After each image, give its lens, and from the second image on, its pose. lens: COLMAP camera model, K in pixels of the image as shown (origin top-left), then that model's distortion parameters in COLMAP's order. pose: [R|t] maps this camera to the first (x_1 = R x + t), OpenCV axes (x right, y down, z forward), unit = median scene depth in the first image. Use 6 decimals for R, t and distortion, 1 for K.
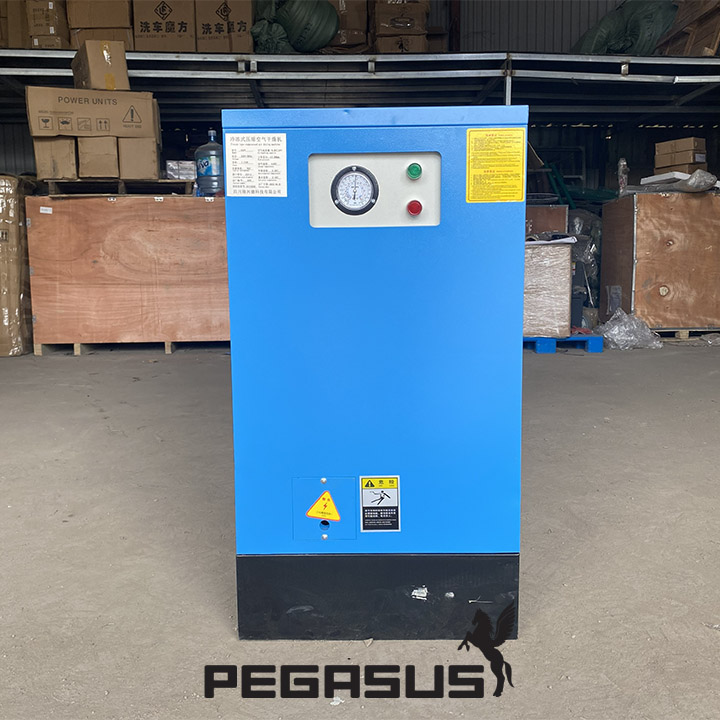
lens RADIAL K [[729.9, 0, 361.9], [0, 729.9, 358.6], [0, 0, 1]] dist [-0.000632, 0.000000]
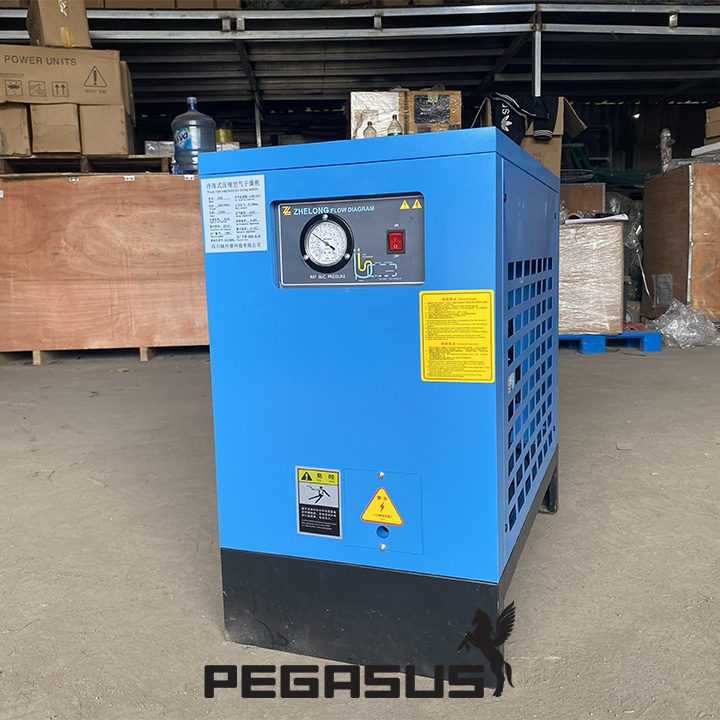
lens RADIAL K [[729.9, 0, 358.7], [0, 729.9, 361.4], [0, 0, 1]] dist [-0.000632, 0.000000]
pose [[0.999835, -0.015996, -0.008594, -0.008902], [0.015986, 0.999871, -0.001261, -0.001464], [0.008613, 0.001124, 0.999962, 0.155340]]
